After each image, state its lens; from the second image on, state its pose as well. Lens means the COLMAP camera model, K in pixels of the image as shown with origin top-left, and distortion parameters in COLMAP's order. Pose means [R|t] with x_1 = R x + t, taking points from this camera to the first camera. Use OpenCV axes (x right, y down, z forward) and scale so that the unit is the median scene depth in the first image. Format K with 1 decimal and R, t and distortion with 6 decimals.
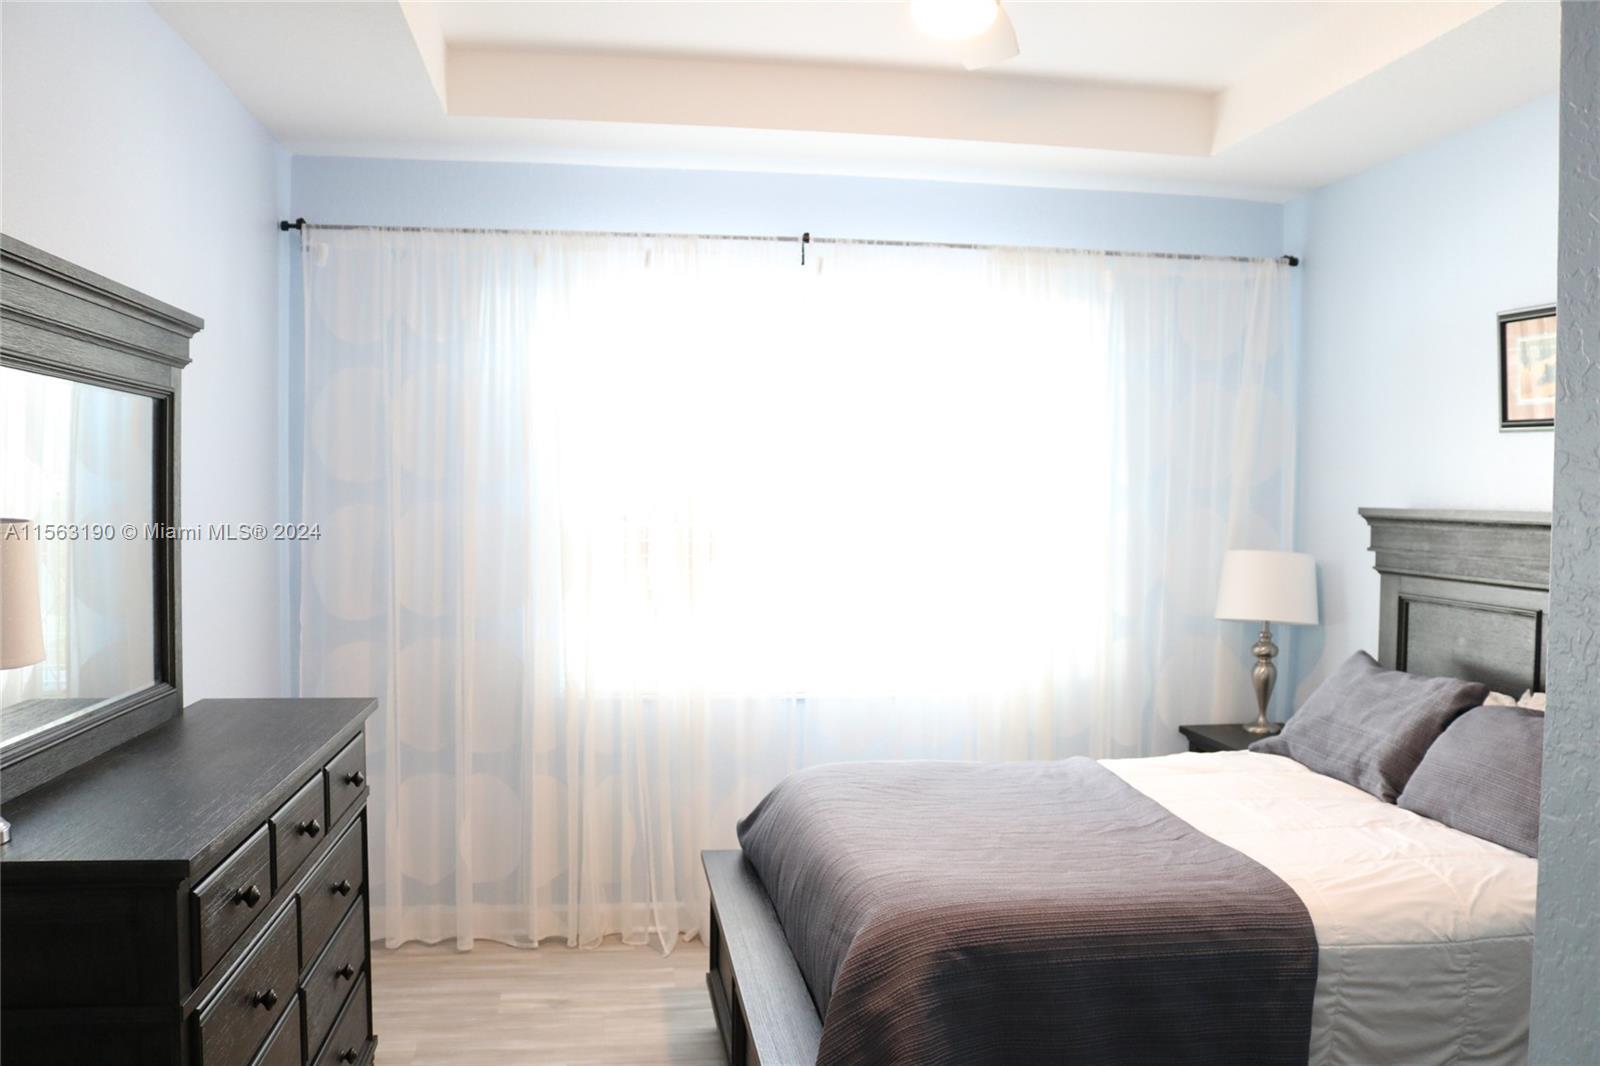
lens RADIAL K [[1299.7, 0, 800.0], [0, 1299.7, 533.0], [0, 0, 1]] dist [-0.159573, 0.124141]
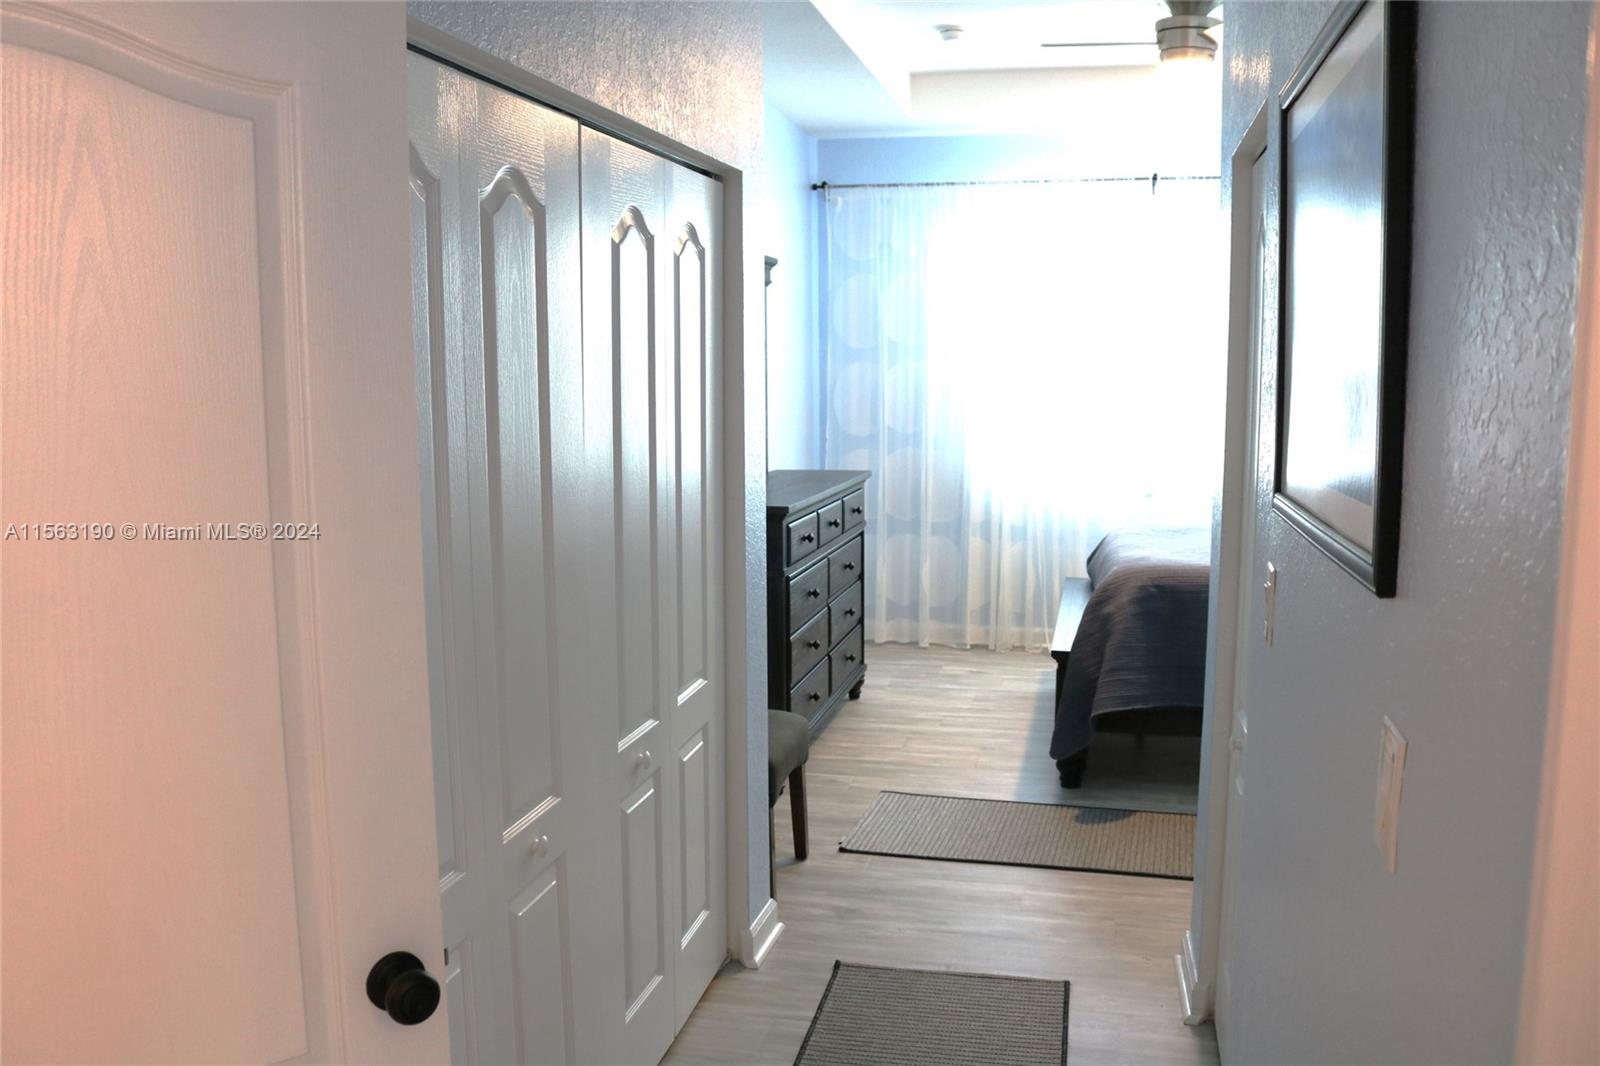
lens RADIAL K [[1299.7, 0, 800.0], [0, 1299.7, 533.0], [0, 0, 1]] dist [-0.159573, 0.124141]
pose [[0.928000, 0.036219, -0.370816, 0.185218], [0.001218, 0.994963, 0.100231, 0.027058], [0.372579, -0.093466, 0.923282, -0.527721]]
